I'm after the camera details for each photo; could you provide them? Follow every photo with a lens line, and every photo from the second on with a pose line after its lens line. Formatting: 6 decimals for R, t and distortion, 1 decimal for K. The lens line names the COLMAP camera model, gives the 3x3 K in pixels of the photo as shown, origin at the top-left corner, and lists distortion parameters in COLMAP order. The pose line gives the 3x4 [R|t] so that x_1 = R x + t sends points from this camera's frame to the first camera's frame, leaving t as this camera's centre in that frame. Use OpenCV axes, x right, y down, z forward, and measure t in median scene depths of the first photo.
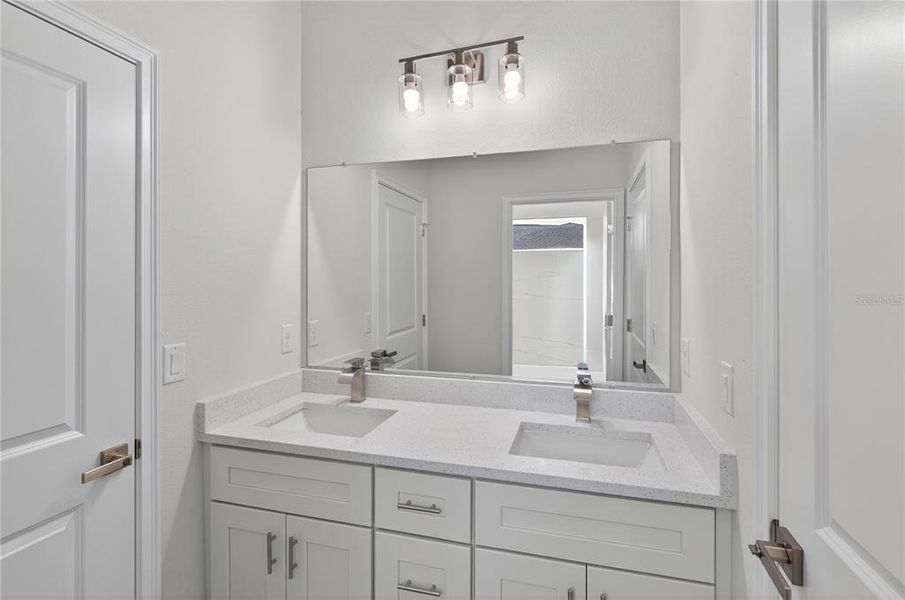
lens RADIAL K [[456.6, 0, 452.8], [0, 456.6, 283.0], [0, 0, 1]] dist [-0.001802, -0.000179]
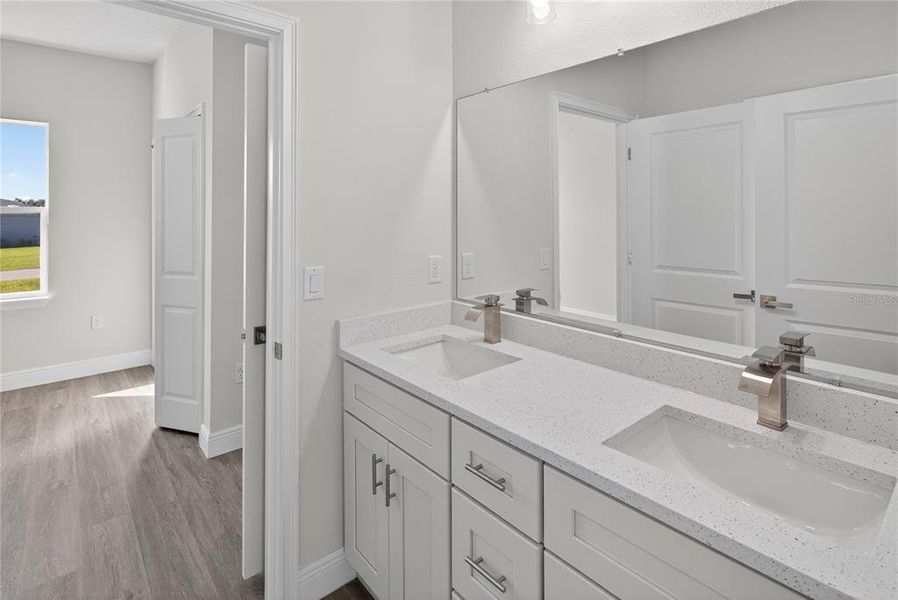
lens RADIAL K [[461.6, 0, 446.5], [0, 461.6, 212.1], [0, 0, 1]] dist [-0.002328, 0.000113]
pose [[0.821728, -0.004764, -0.569860, 0.266893], [-0.001195, 0.999948, -0.010083, 0.005232], [0.569879, 0.008966, 0.821680, 0.182863]]
